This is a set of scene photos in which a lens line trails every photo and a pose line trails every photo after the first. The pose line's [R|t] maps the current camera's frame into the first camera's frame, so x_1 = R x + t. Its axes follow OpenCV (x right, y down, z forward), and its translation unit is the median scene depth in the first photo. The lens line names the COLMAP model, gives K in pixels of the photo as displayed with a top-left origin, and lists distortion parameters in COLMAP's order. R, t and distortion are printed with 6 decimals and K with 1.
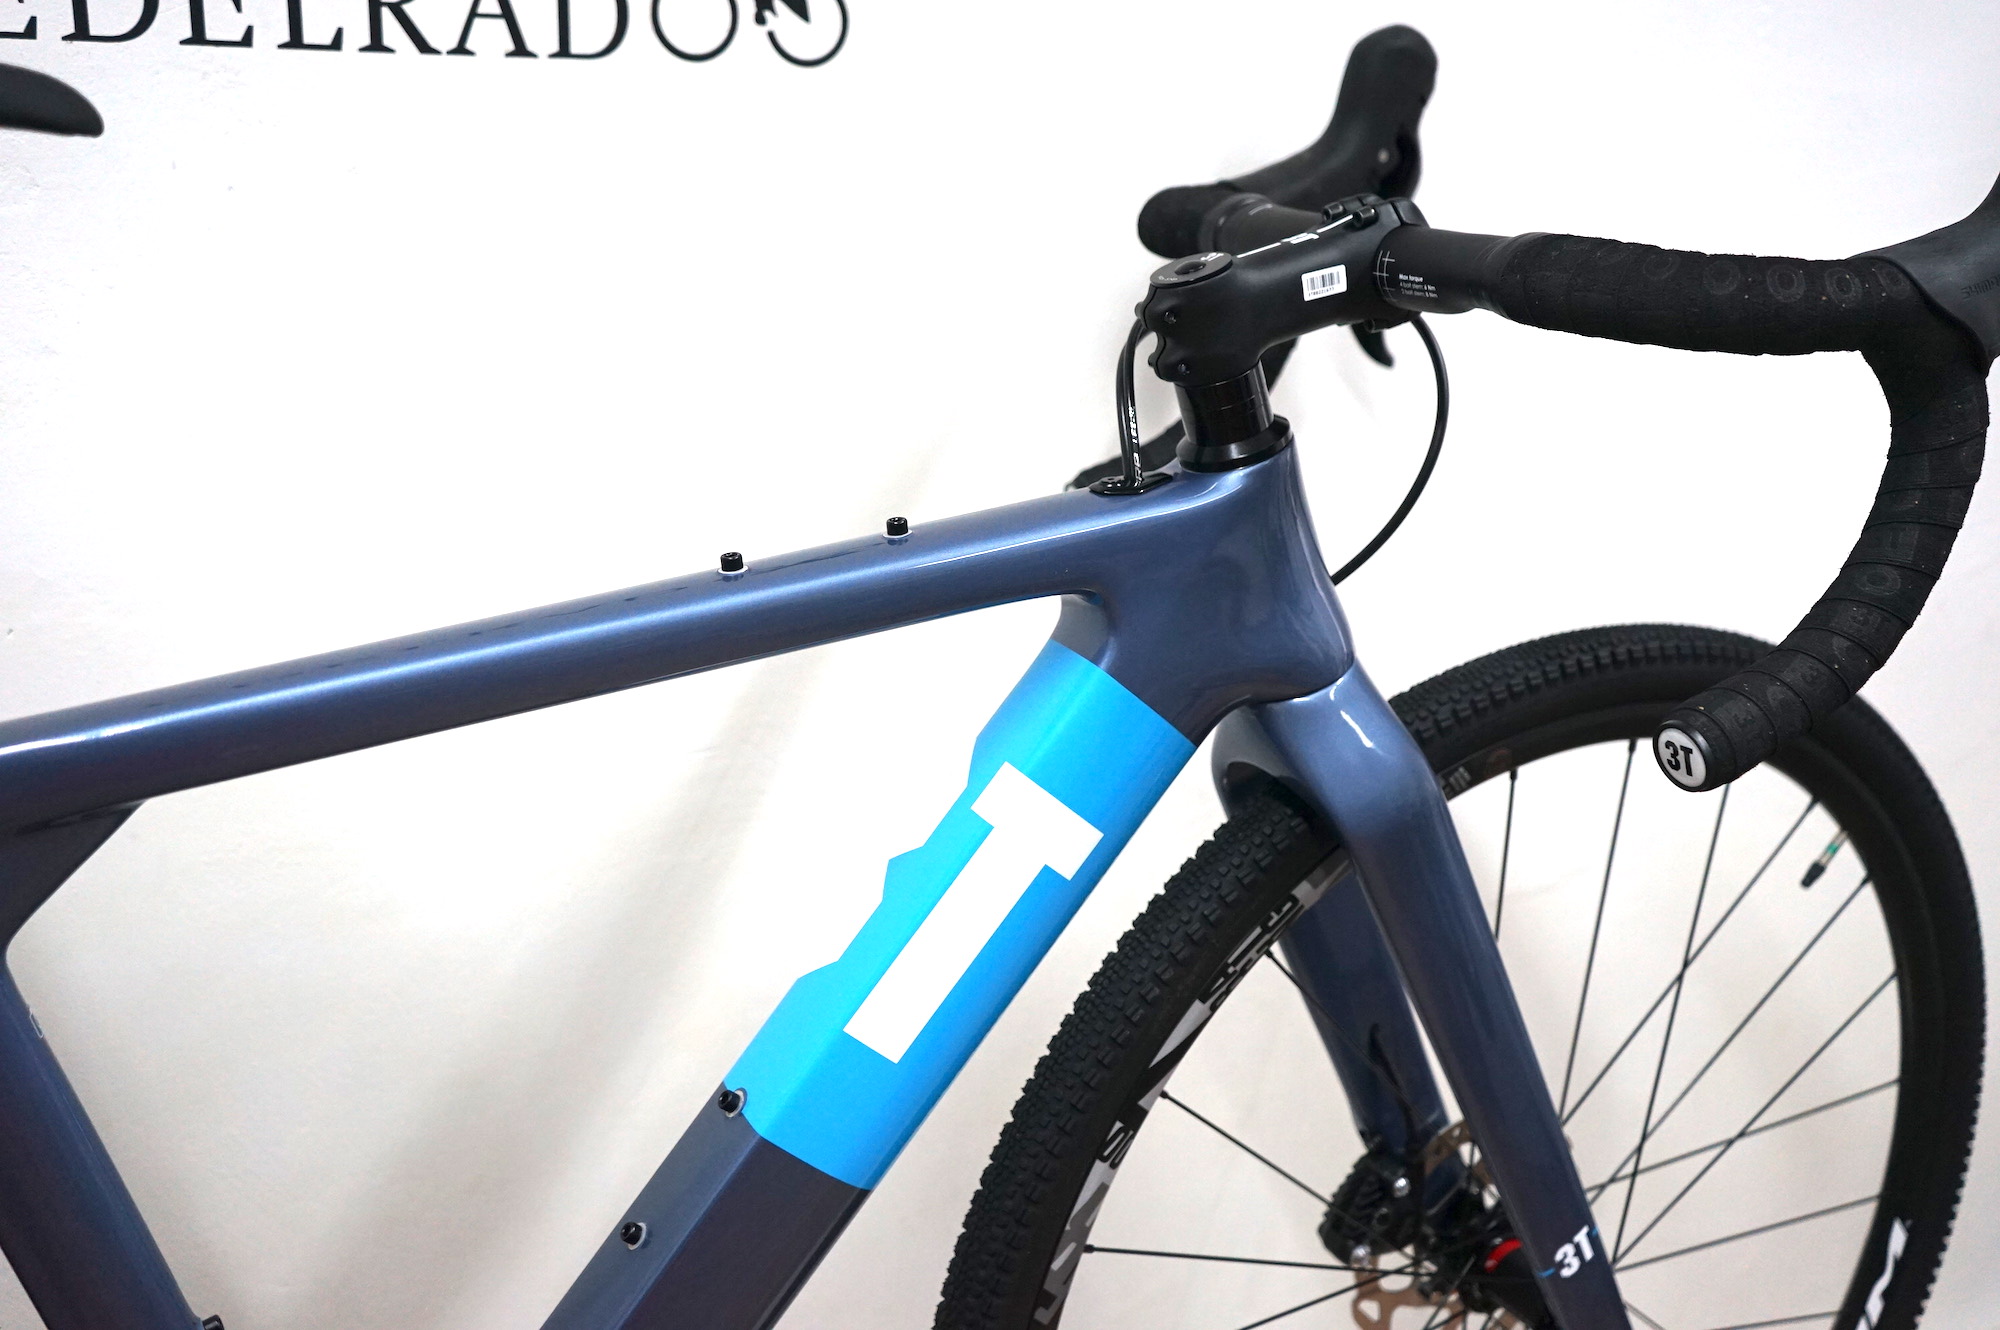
lens RADIAL K [[1916.5, 0, 967.7], [0, 1916.5, 663.6], [0, 0, 1]] dist [0.003181, 0.000000]
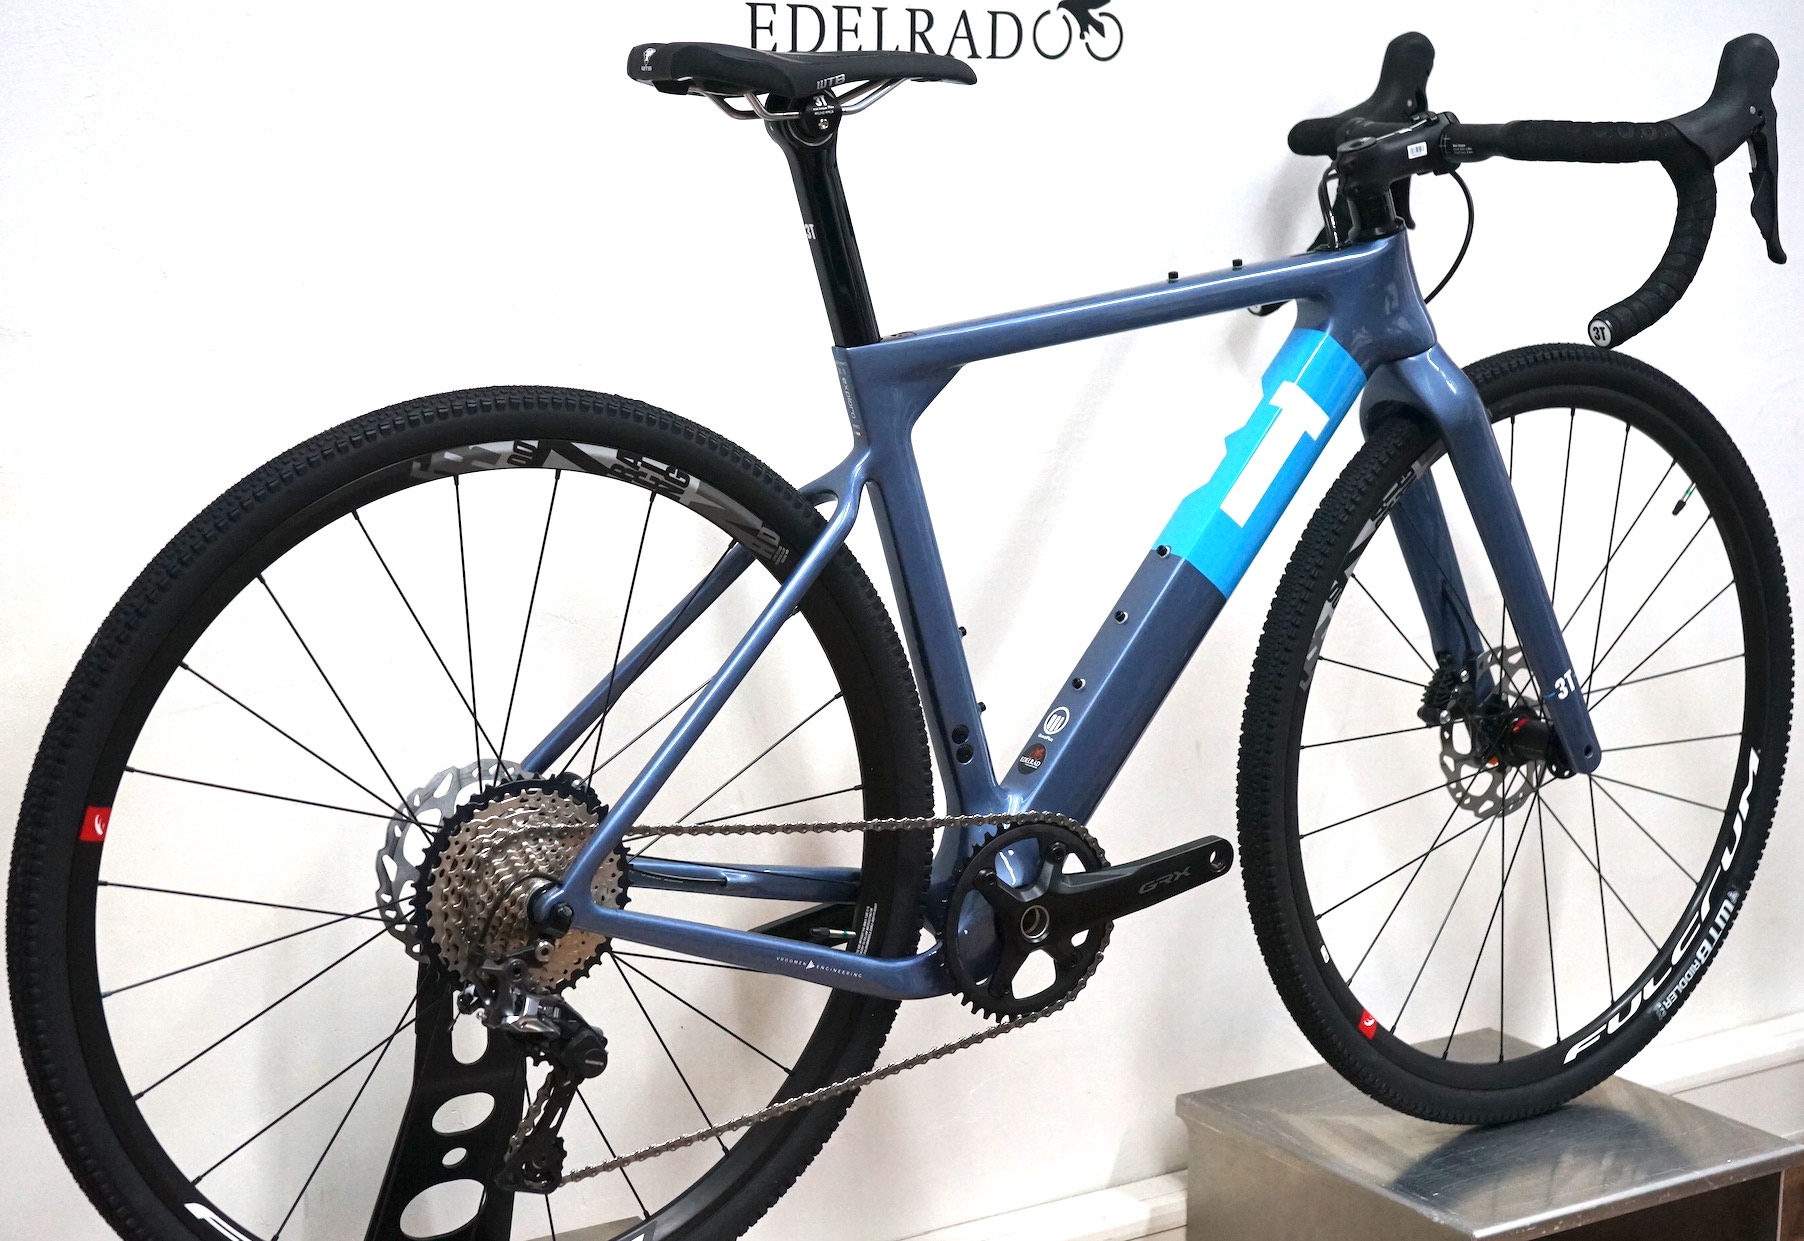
lens RADIAL K [[2818.3, 0, 805.2], [0, 2818.3, 682.1], [0, 0, 1]] dist [-0.012354, 0.000000]
pose [[0.994679, -0.044821, 0.092761, -0.720224], [0.054014, 0.993611, -0.099093, 0.589881], [-0.087727, 0.103577, 0.990745, -1.759720]]
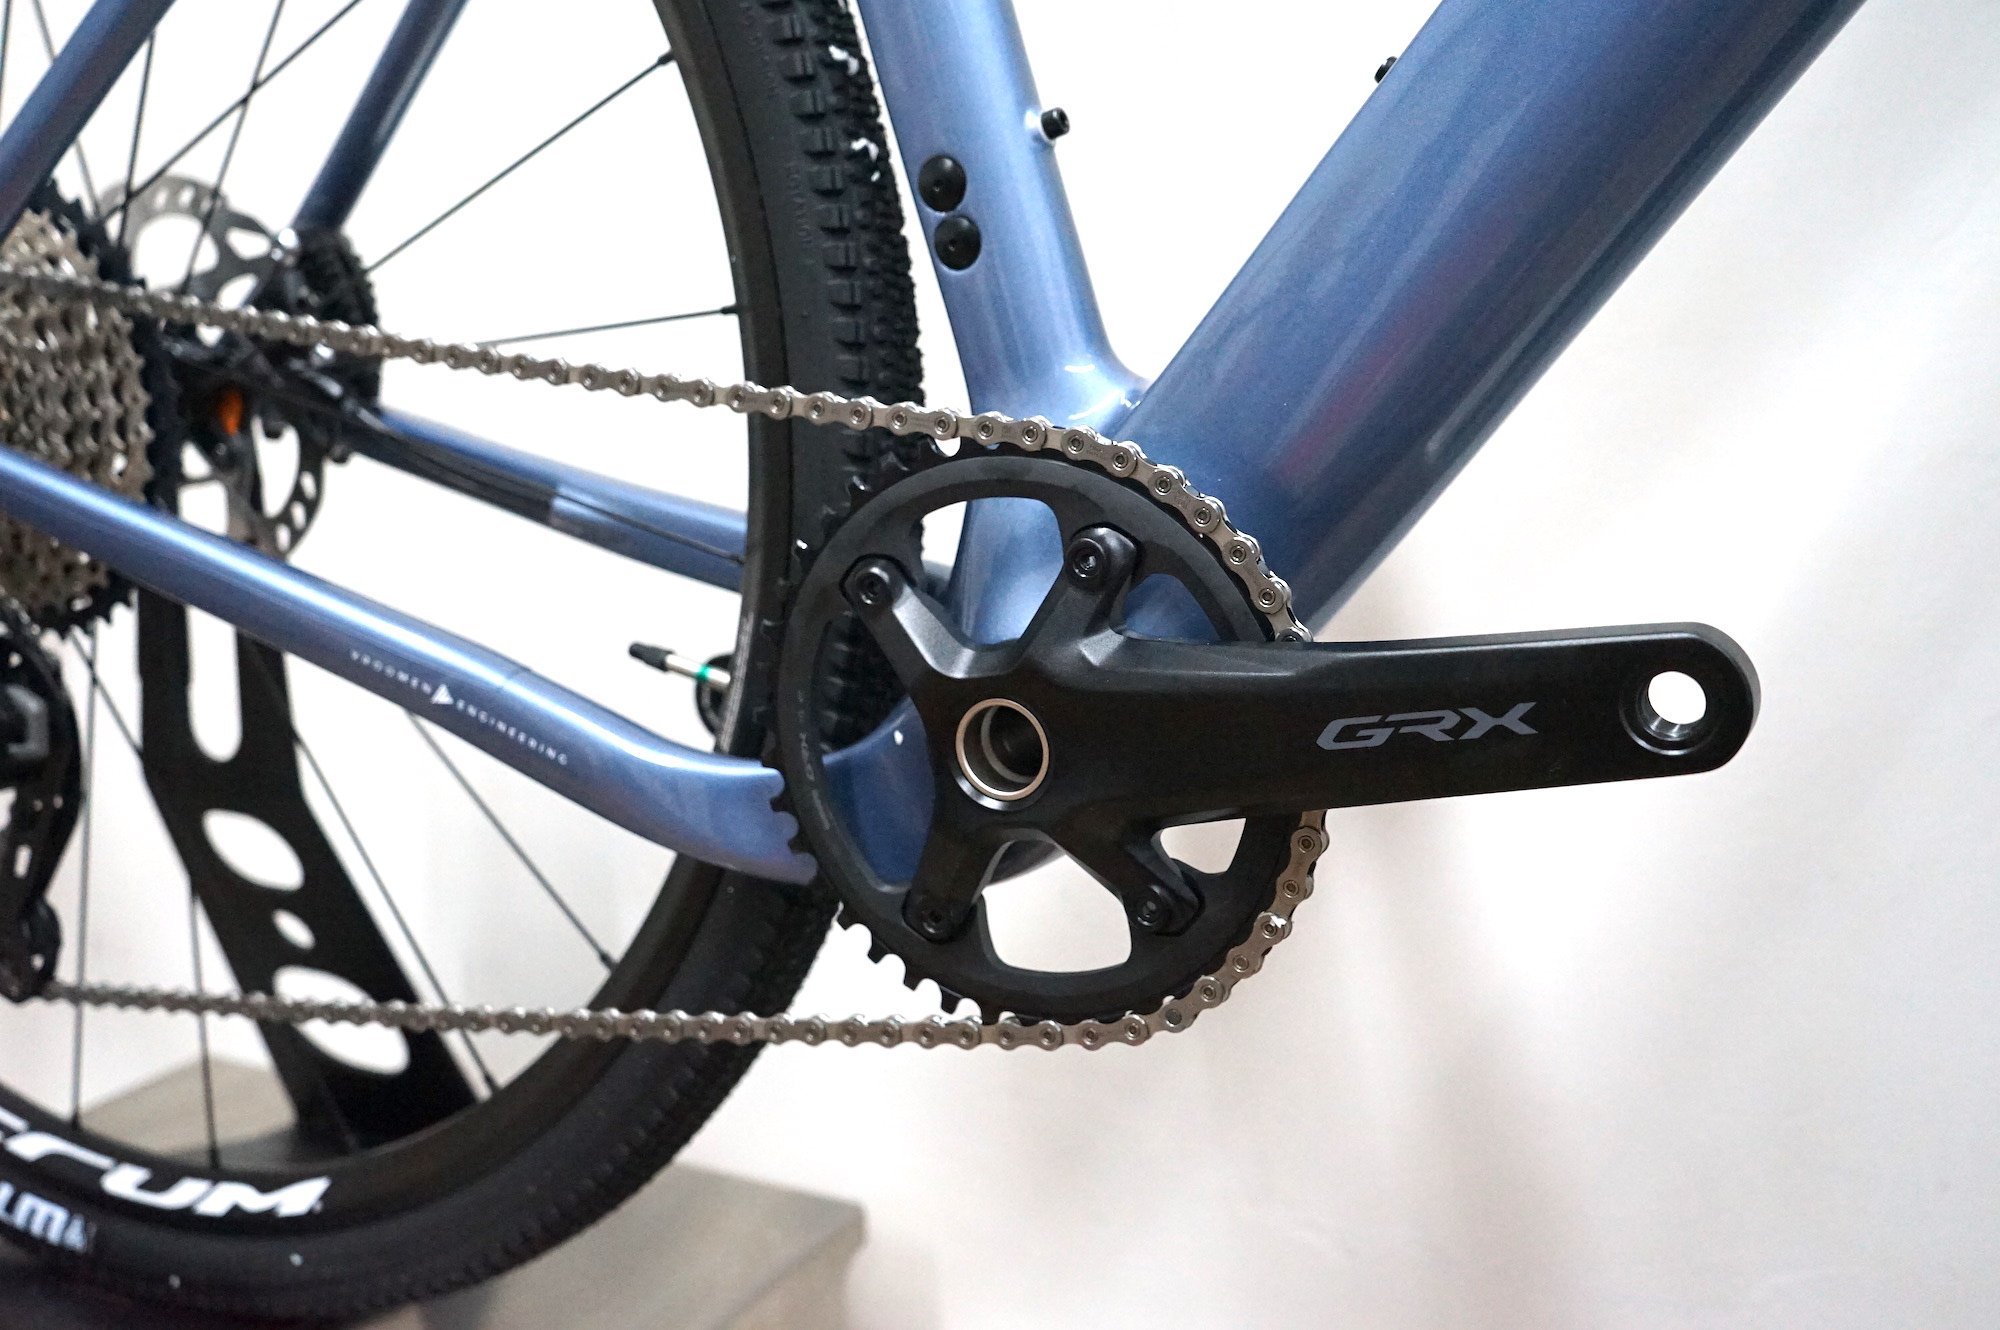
lens RADIAL K [[2130.7, 0, 1005.3], [0, 2130.7, 645.4], [0, 0, 1]] dist [0.004765, 0.000000]
pose [[0.606208, 0.124720, -0.785466, 0.254538], [-0.204975, 0.978763, -0.002783, 0.532855], [0.768438, 0.162687, 0.618899, 0.447091]]
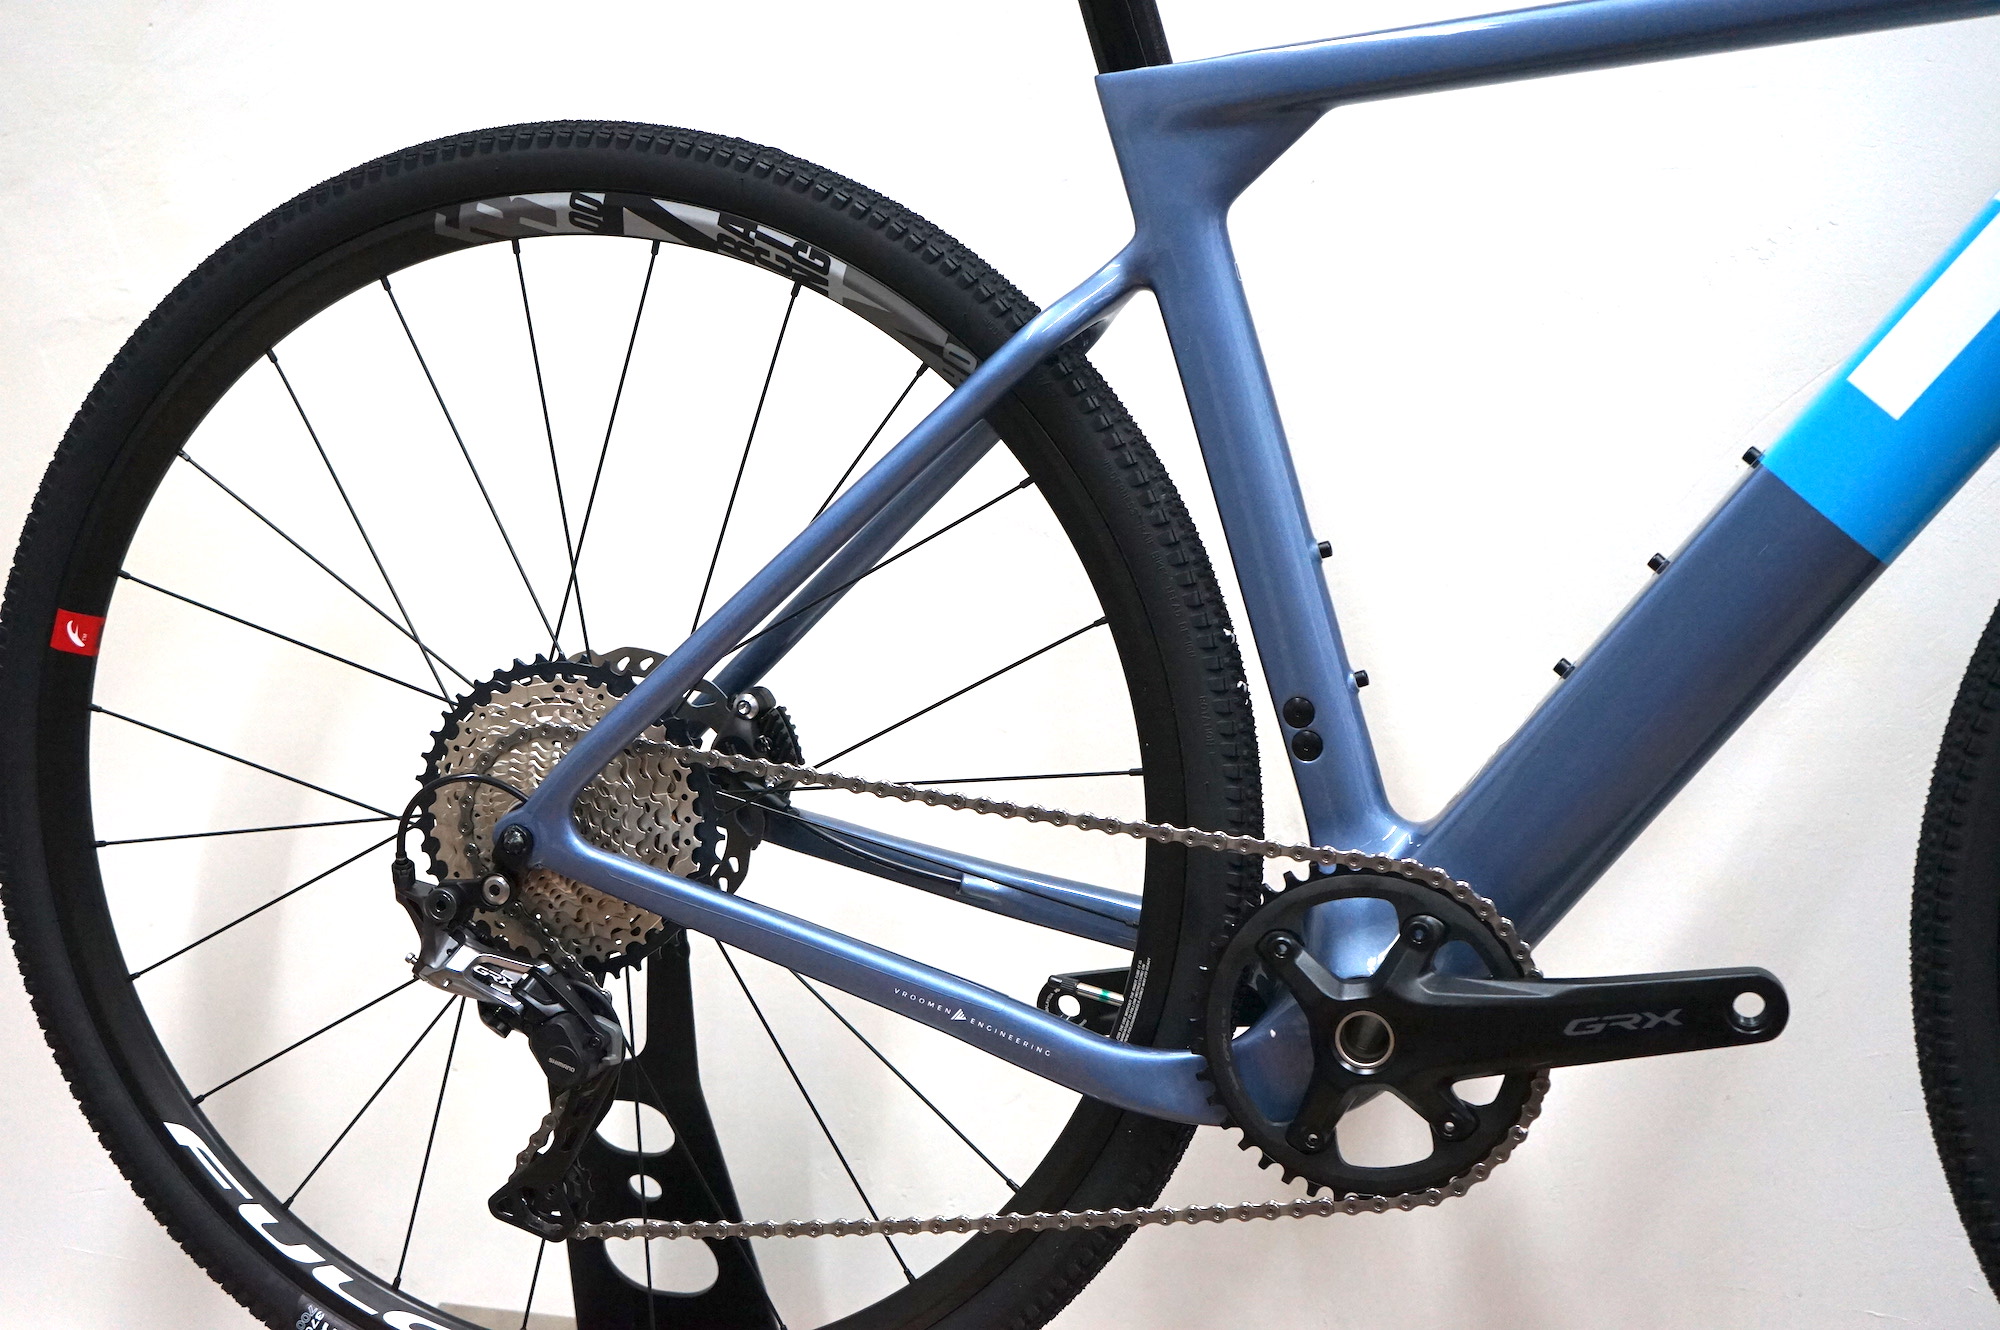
lens RADIAL K [[2531.9, 0, 999.7], [0, 2531.9, 670.1], [0, 0, 1]] dist [0.009368, 0.000000]
pose [[0.759367, 0.057445, -0.648122, 0.482756], [-0.179126, 0.976062, -0.123360, 0.572766], [0.625520, 0.209771, 0.751479, -0.369893]]
